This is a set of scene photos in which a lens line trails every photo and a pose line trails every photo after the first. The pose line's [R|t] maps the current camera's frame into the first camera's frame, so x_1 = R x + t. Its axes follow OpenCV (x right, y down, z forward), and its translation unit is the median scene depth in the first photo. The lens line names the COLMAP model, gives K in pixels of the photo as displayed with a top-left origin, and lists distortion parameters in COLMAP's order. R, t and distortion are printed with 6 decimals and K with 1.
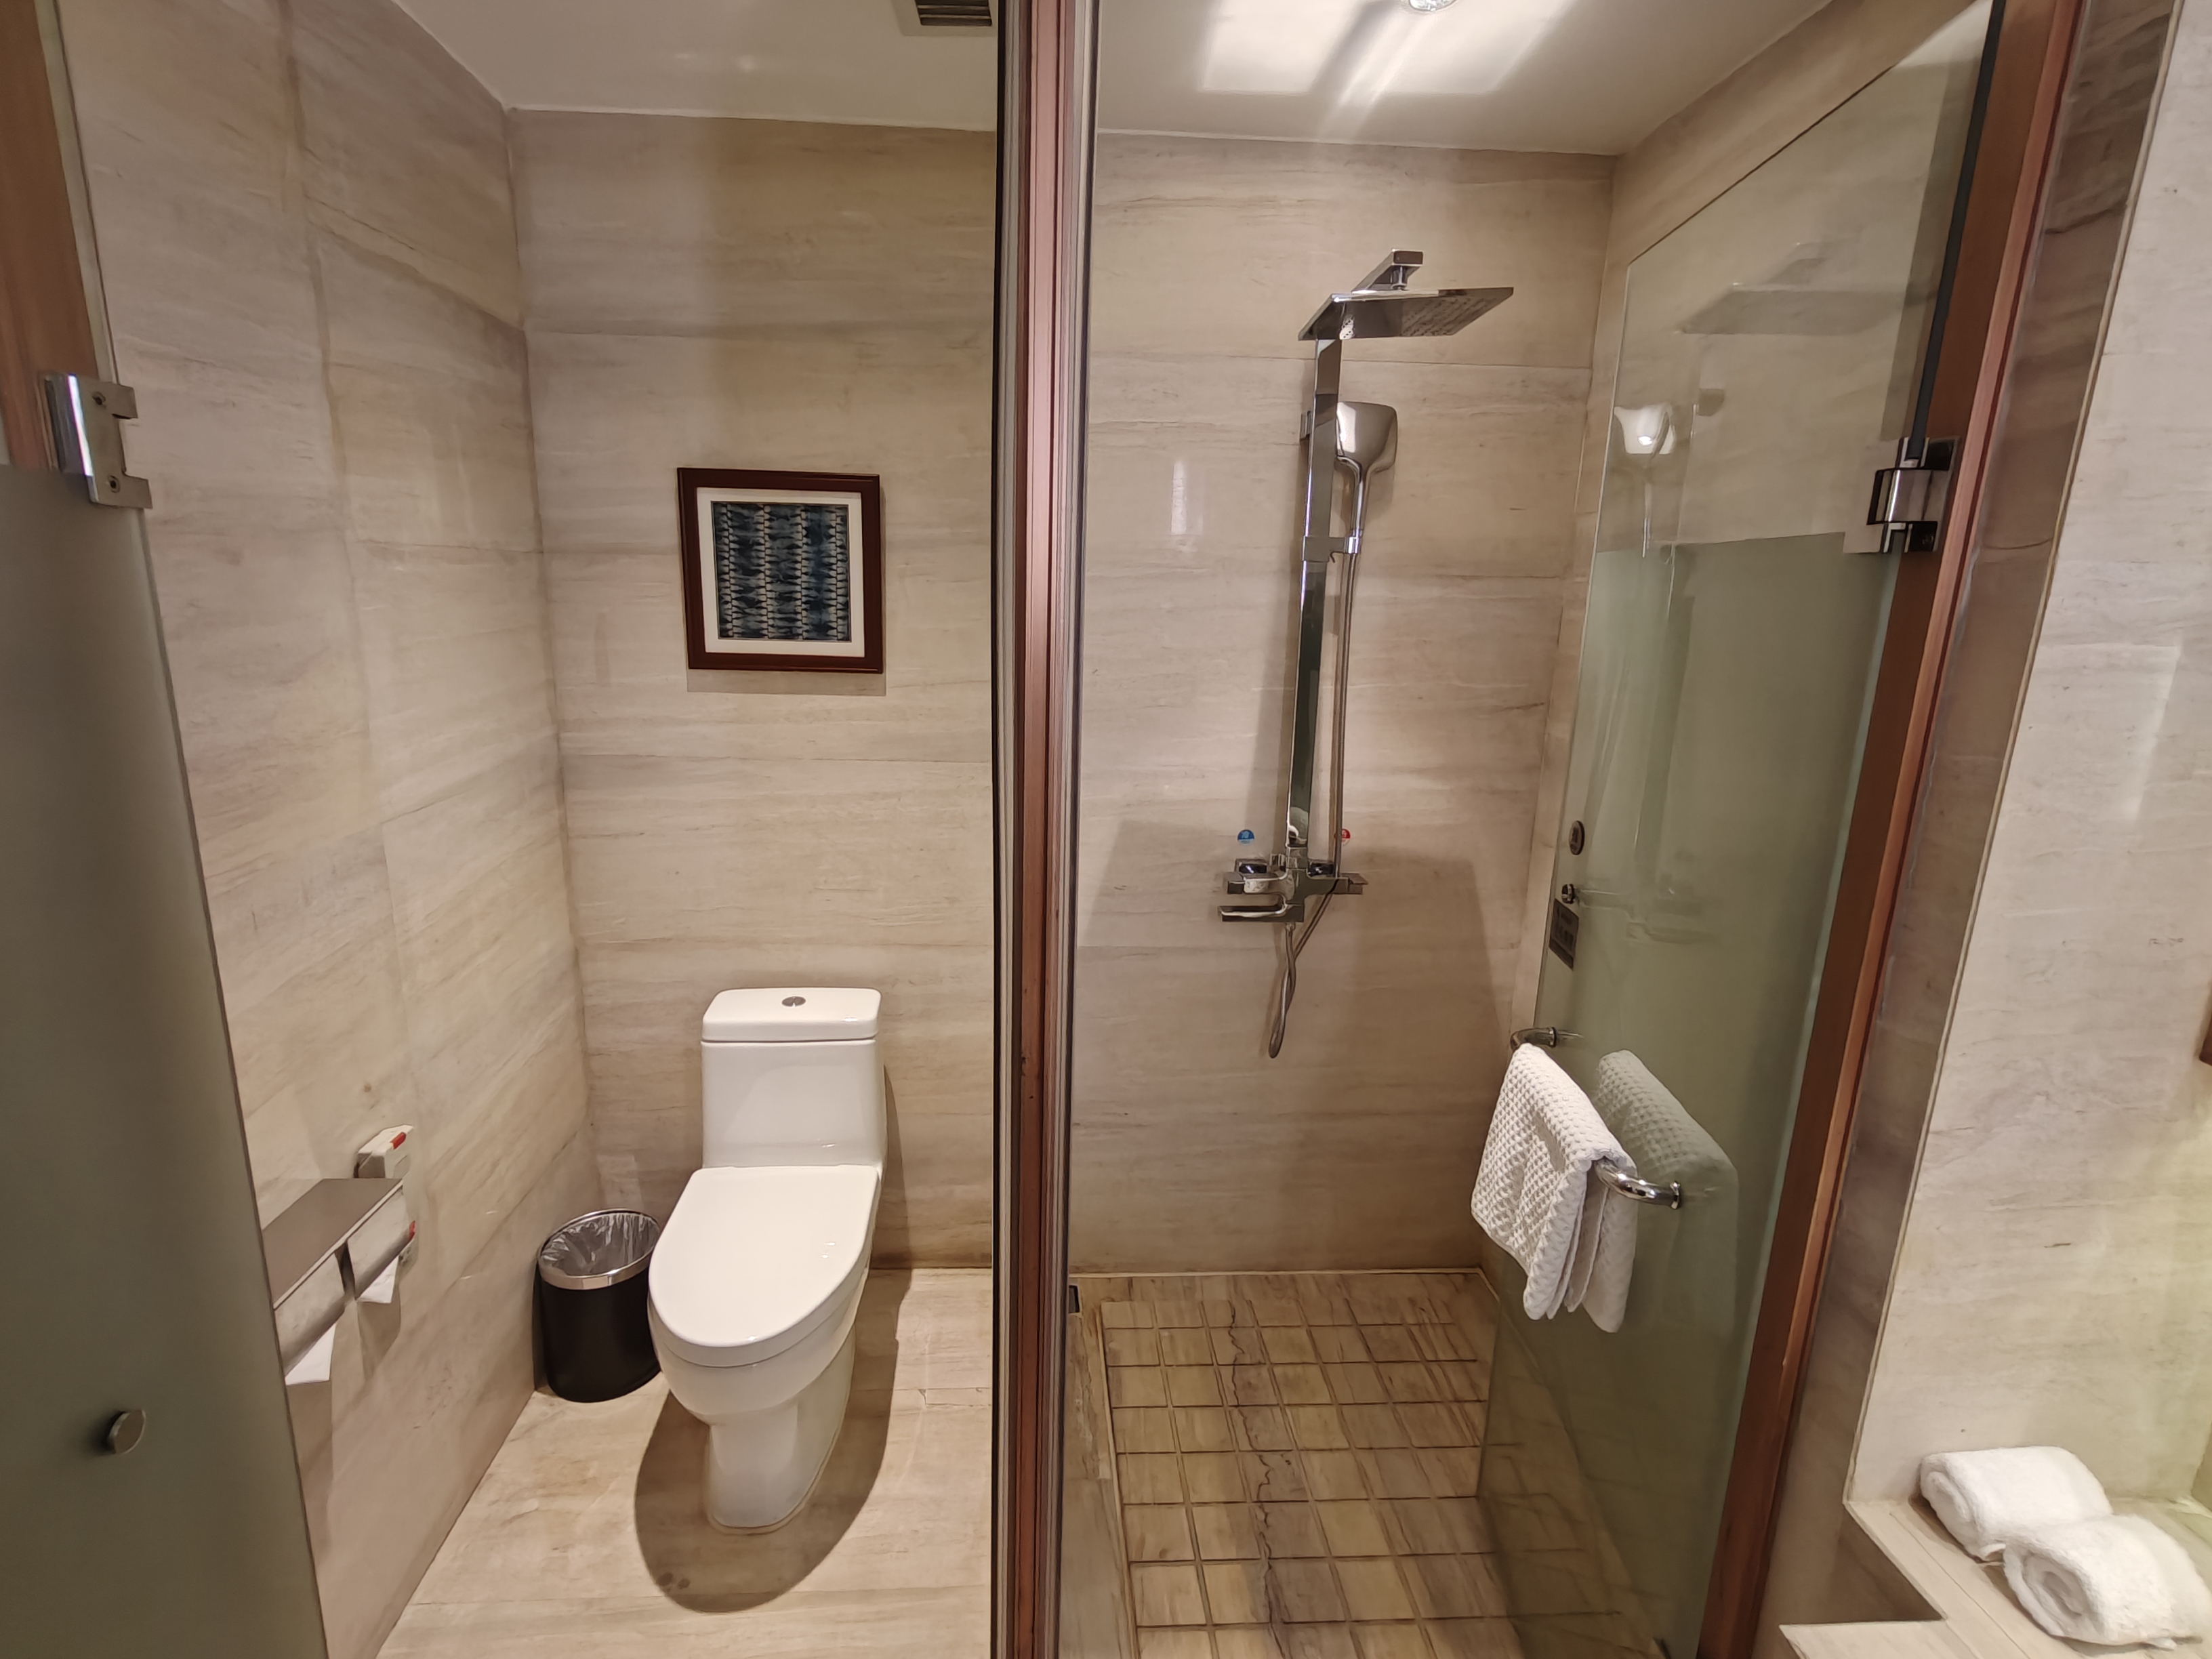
lens RADIAL K [[1046.5, 0, 1076.2], [0, 1046.5, 818.9], [0, 0, 1]] dist [0.003547, 0.001494]
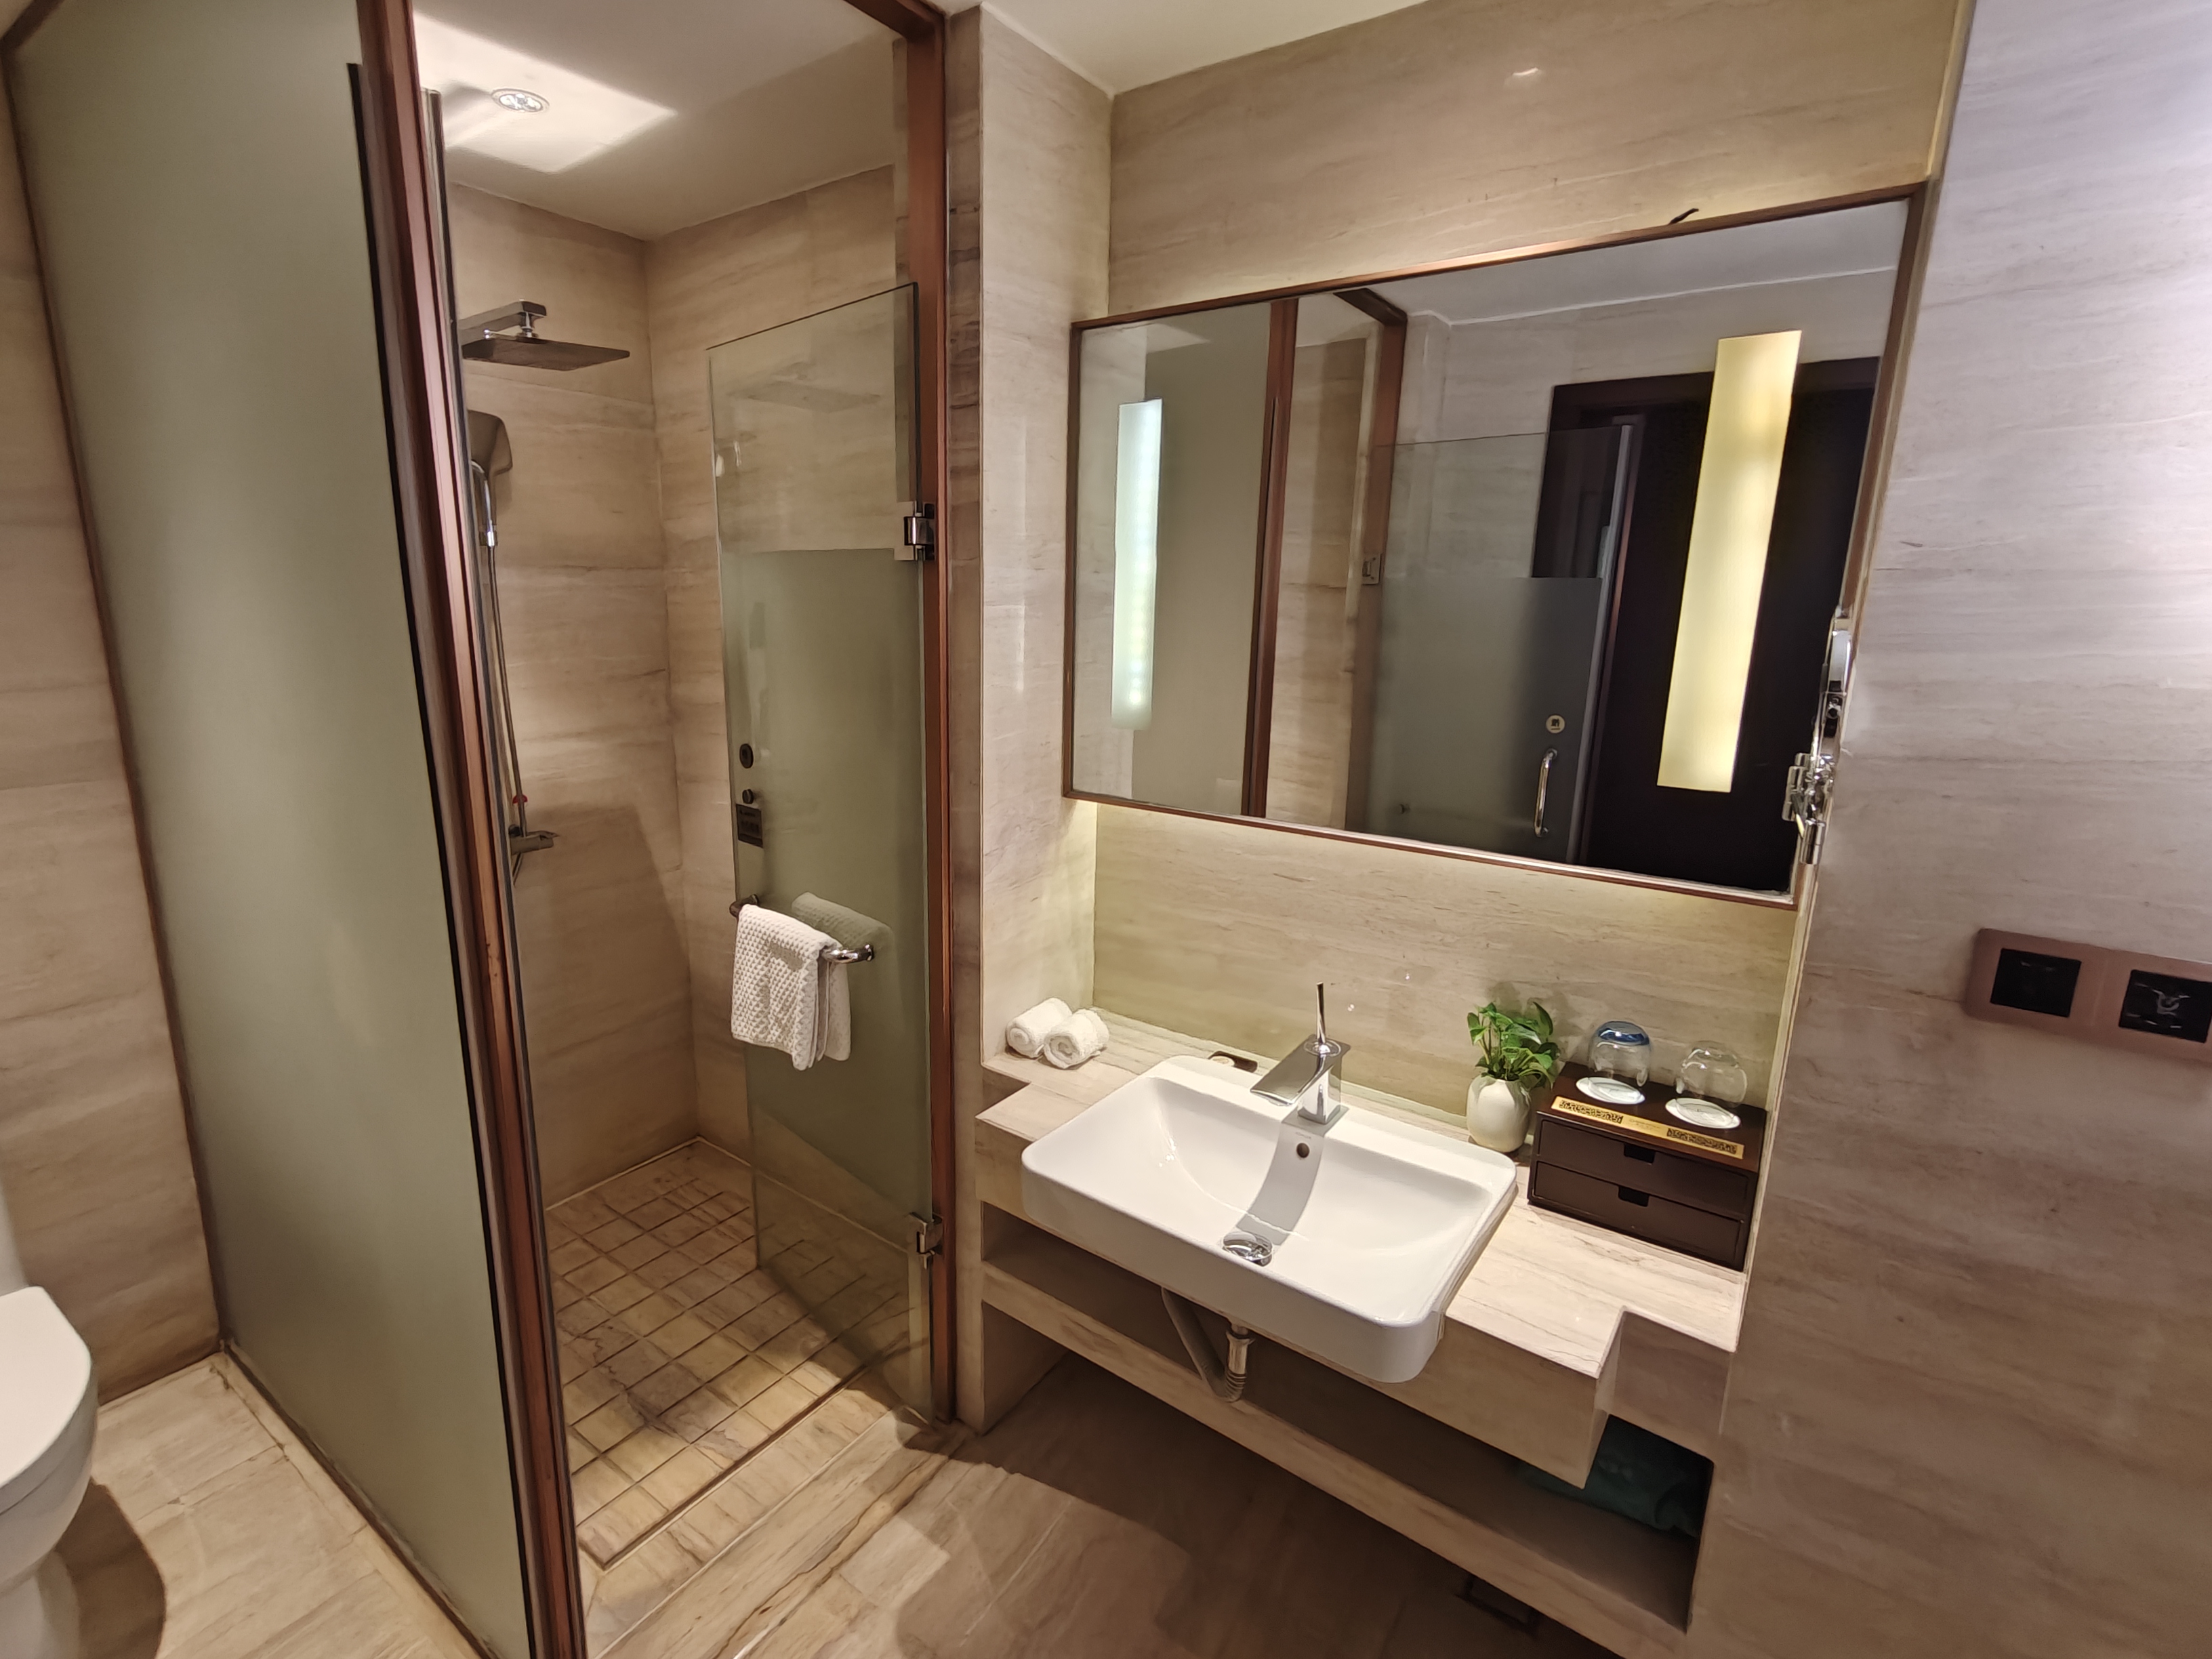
lens RADIAL K [[1046.5, 0, 1075.6], [0, 1046.5, 819.0], [0, 0, 1]] dist [0.003547, 0.001494]
pose [[0.626009, -0.176333, 0.759618, -0.279491], [0.166734, 0.981839, 0.090511, 0.040670], [-0.761783, 0.069993, 0.644041, -0.201122]]
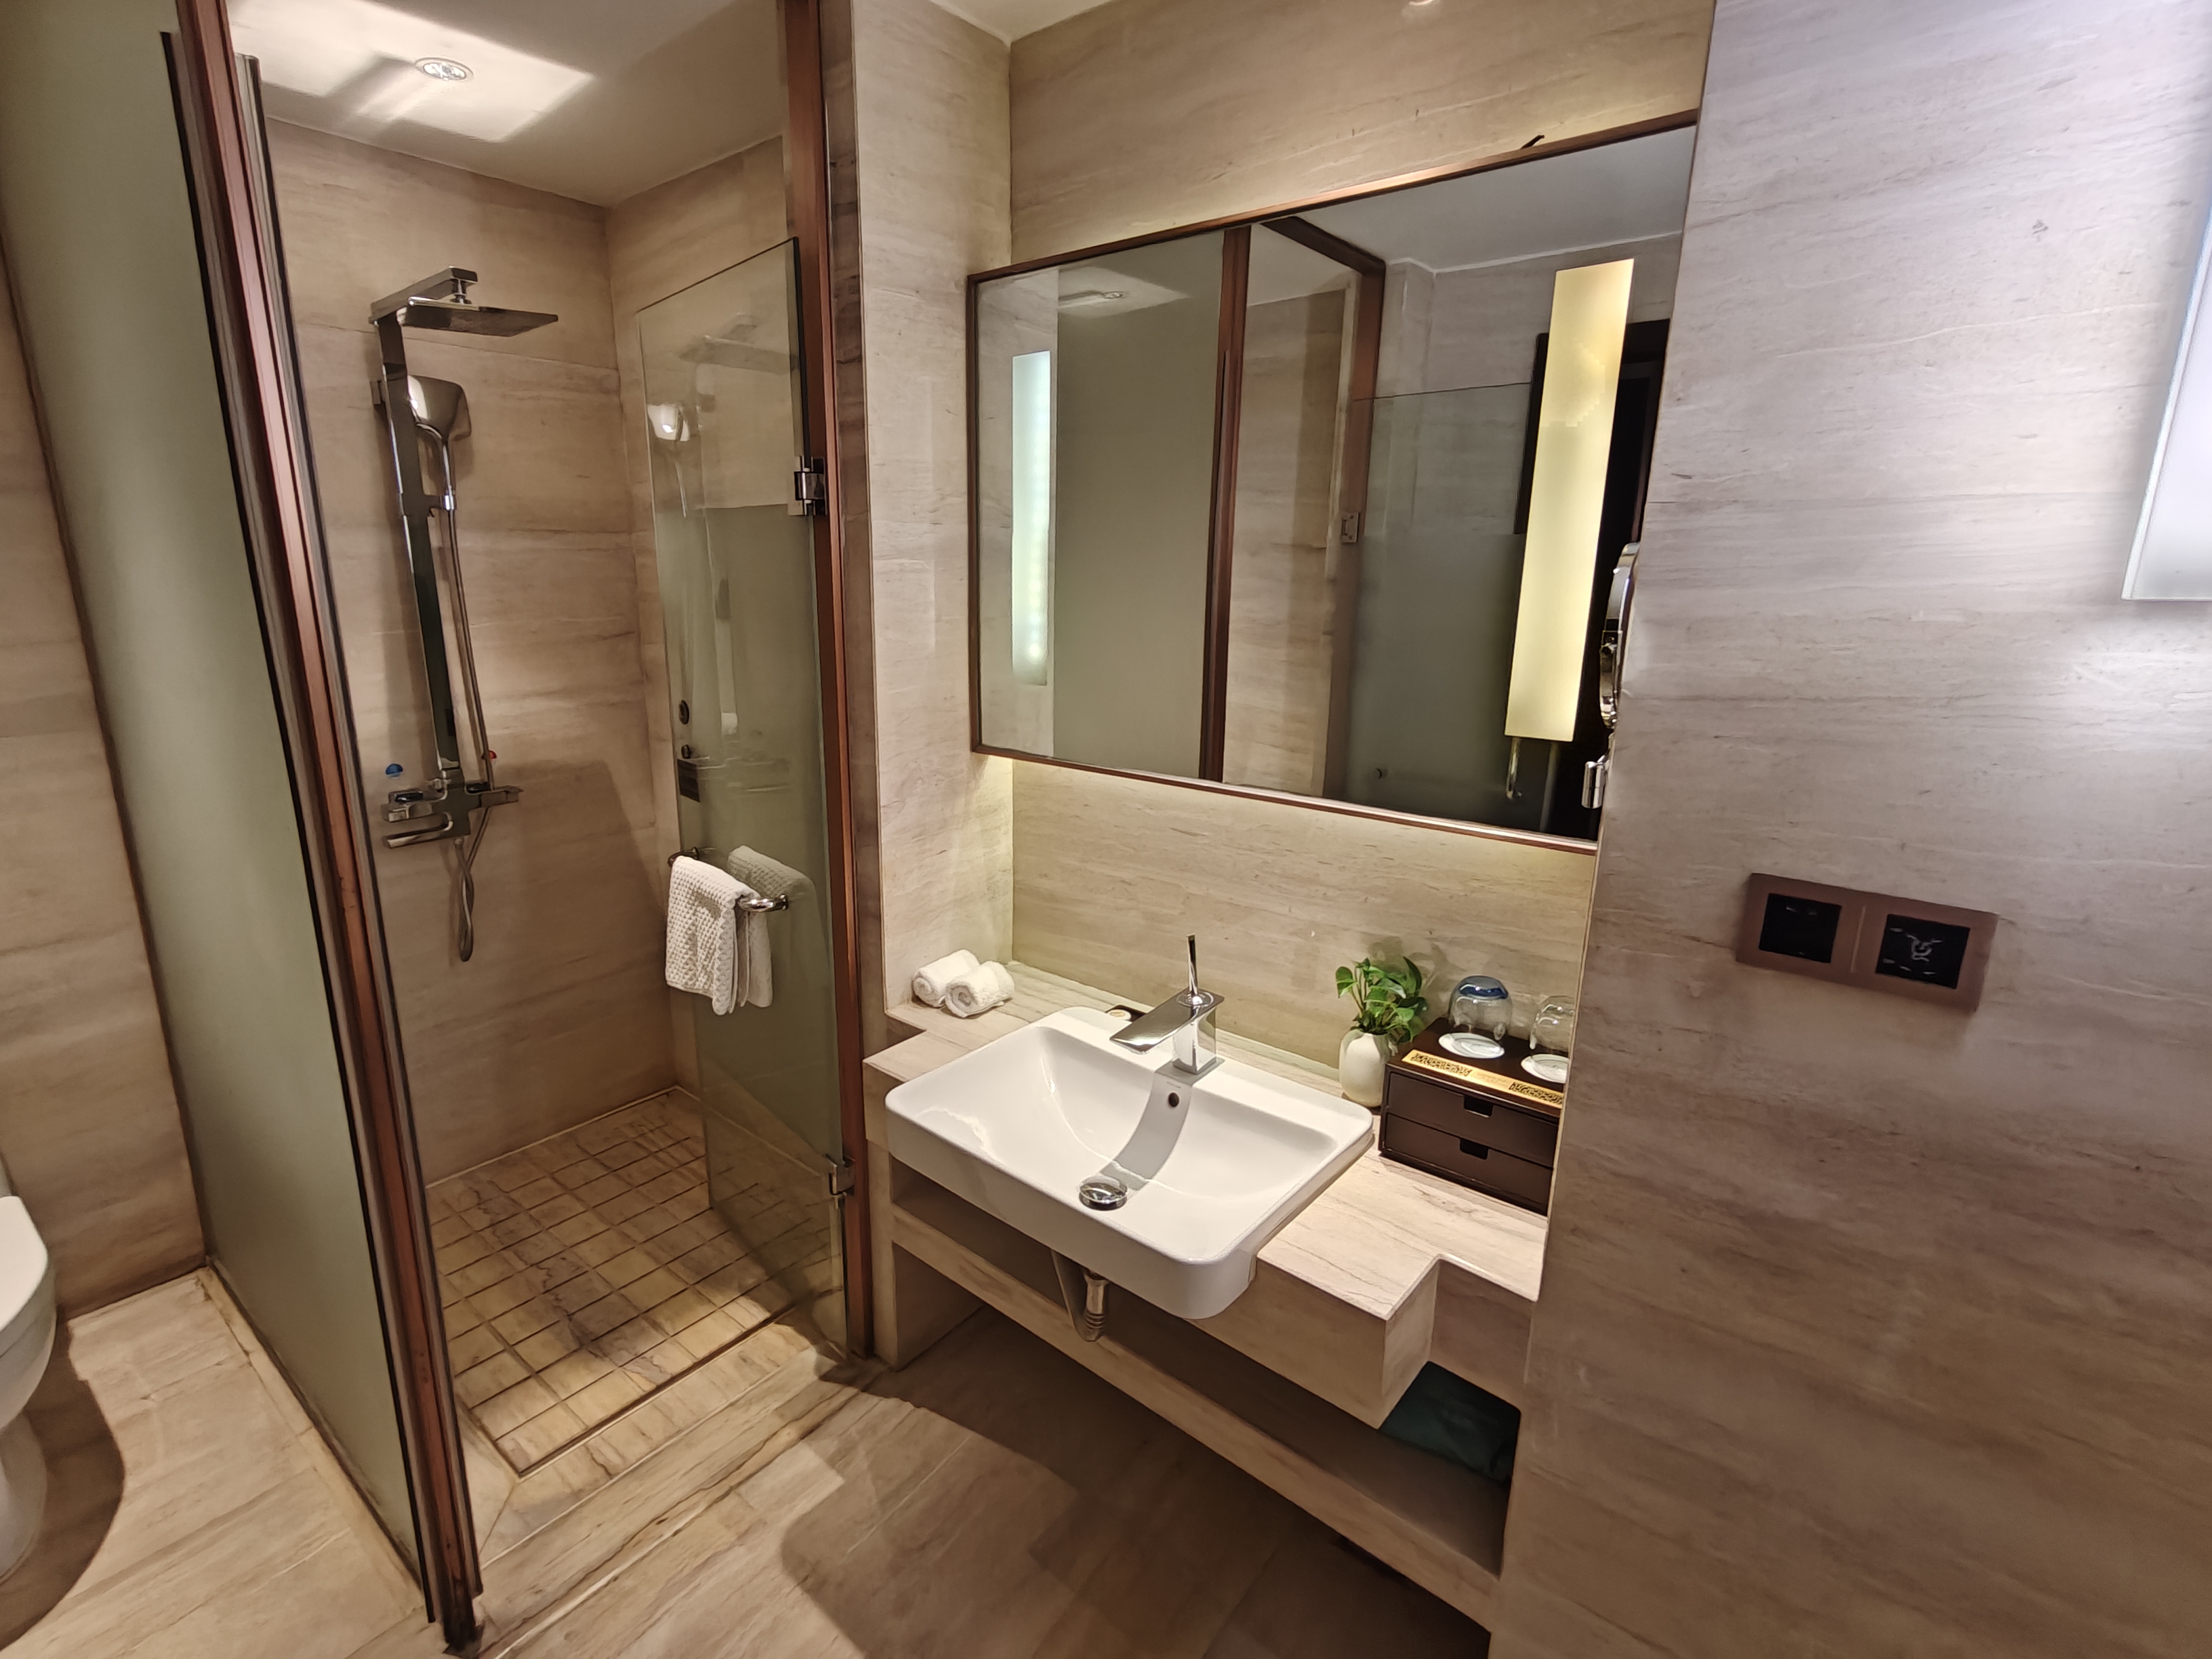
lens RADIAL K [[1046.5, 0, 1075.6], [0, 1046.5, 819.5], [0, 0, 1]] dist [0.003547, 0.001494]
pose [[0.673435, -0.189086, 0.714655, -0.185898], [0.164260, 0.980842, 0.104729, 0.085974], [-0.720767, 0.046861, 0.691592, -0.326282]]
